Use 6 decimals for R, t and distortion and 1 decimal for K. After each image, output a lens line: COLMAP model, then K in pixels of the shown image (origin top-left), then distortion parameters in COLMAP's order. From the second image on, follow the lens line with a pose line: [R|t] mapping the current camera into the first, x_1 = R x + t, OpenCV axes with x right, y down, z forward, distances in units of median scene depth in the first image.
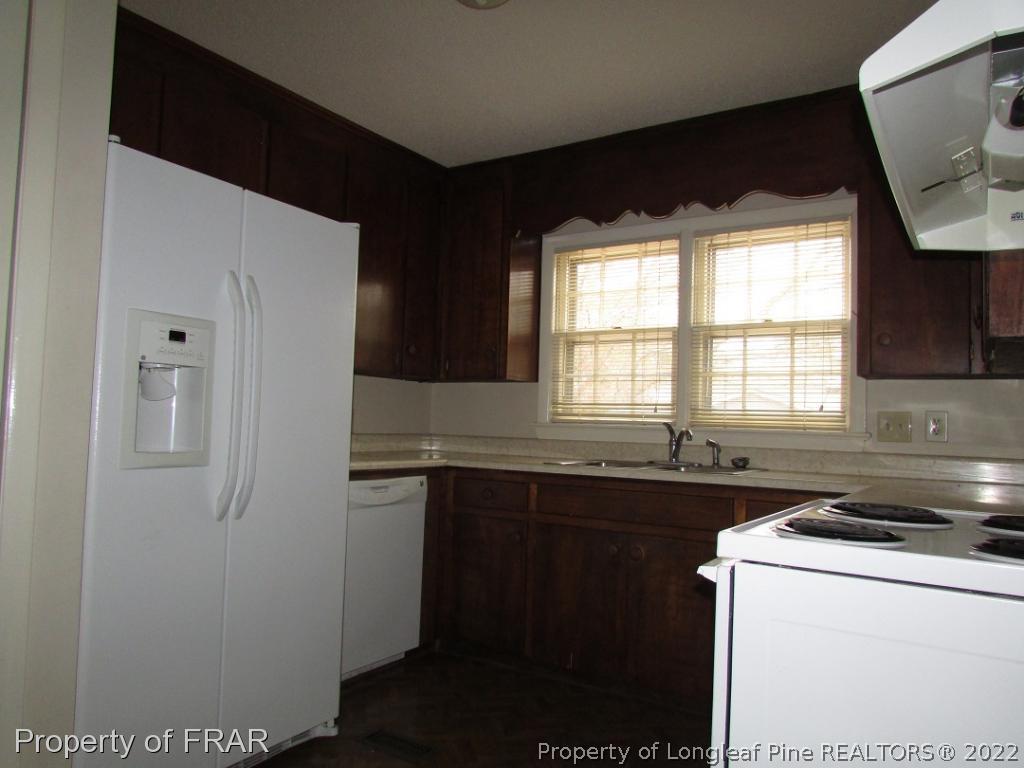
lens RADIAL K [[725.7, 0, 512.0], [0, 725.7, 384.0], [0, 0, 1]] dist [-0.029017, 0.012891]
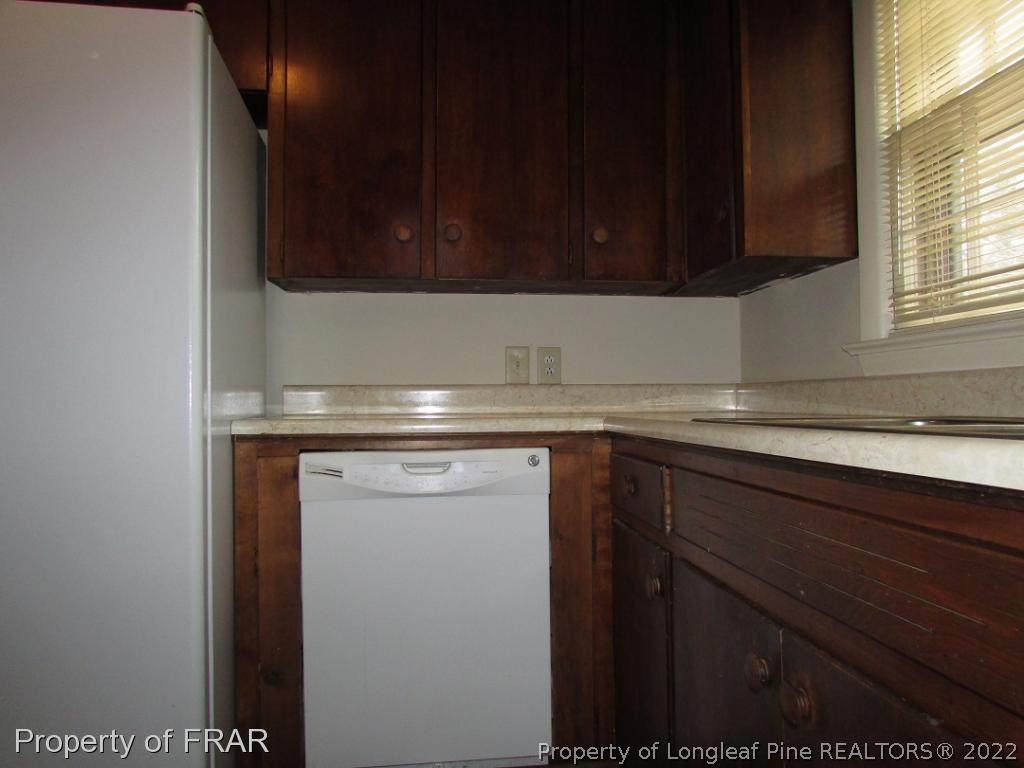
lens RADIAL K [[740.5, 0, 512.0], [0, 740.5, 384.0], [0, 0, 1]] dist [0.004171, 0.004773]
pose [[0.628116, -0.055878, -0.776111, 0.284218], [0.069539, 0.997458, -0.015536, 0.078442], [0.775006, -0.044212, 0.630405, 0.577494]]
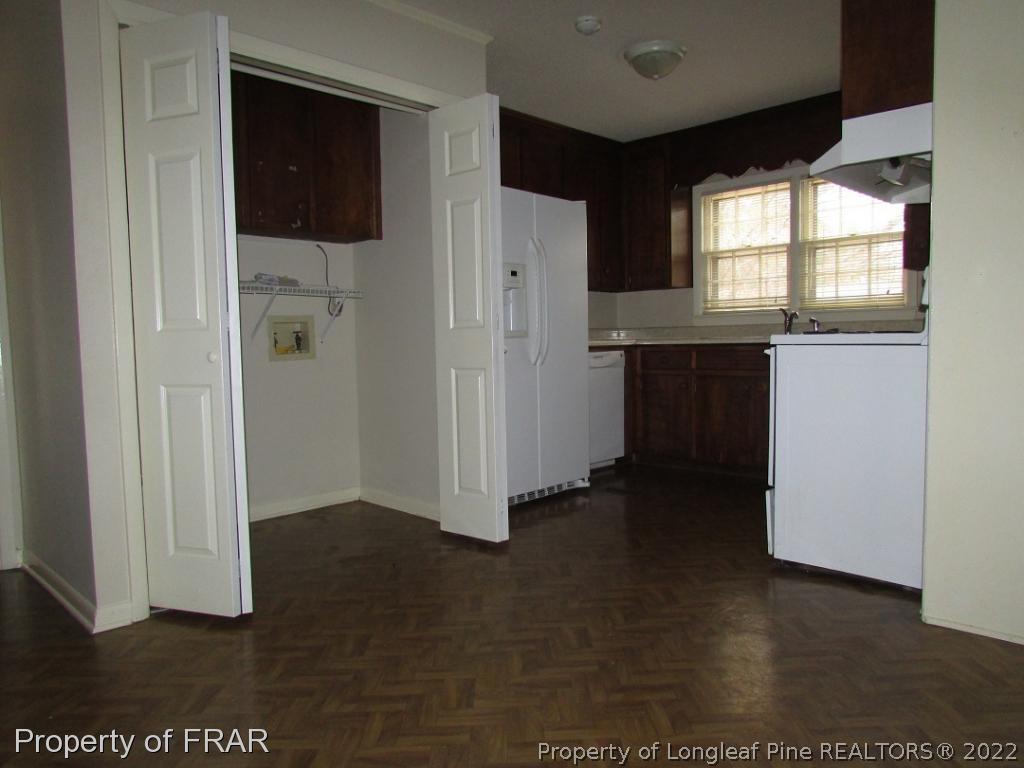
lens RADIAL K [[725.7, 0, 512.0], [0, 725.7, 384.0], [0, 0, 1]] dist [-0.029017, 0.012891]
pose [[0.978574, -0.038092, -0.202339, -0.036550], [0.060929, 0.992297, 0.107866, 0.012026], [0.196672, -0.117883, 0.973357, -0.560609]]
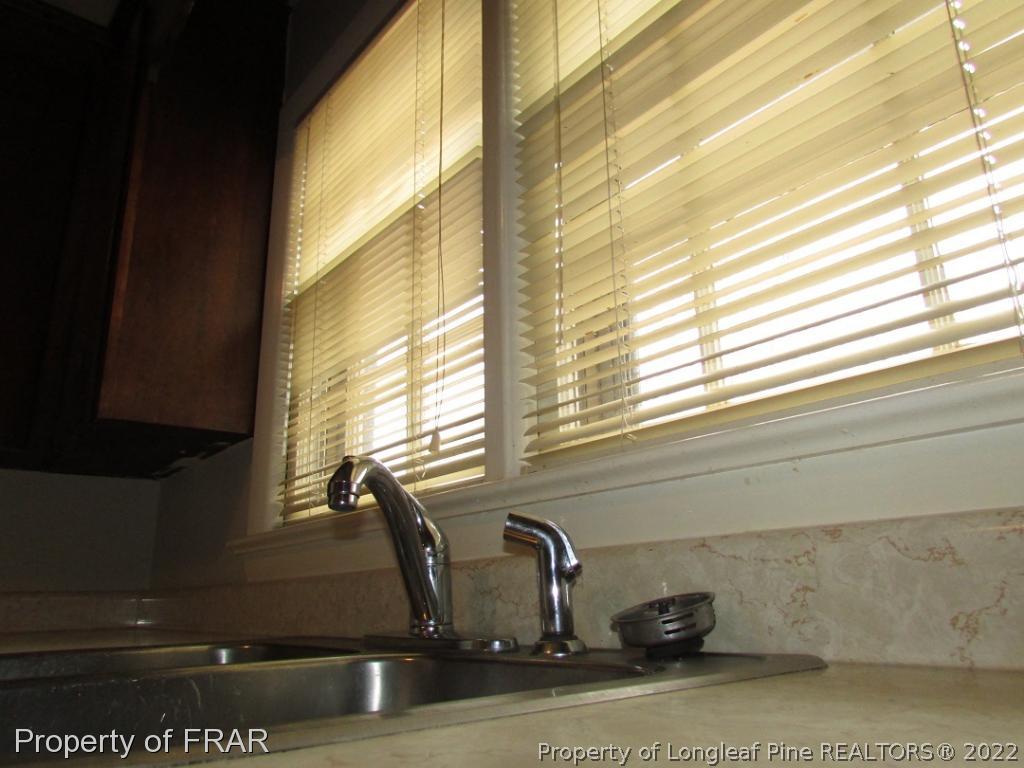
lens RADIAL K [[740.5, 0, 512.0], [0, 740.5, 384.0], [0, 0, 1]] dist [0.004171, 0.004773]
pose [[0.949348, -0.141631, -0.280498, 0.308162], [0.076190, 0.969775, -0.231799, 0.082543], [0.304850, 0.198687, 0.931445, 0.732729]]
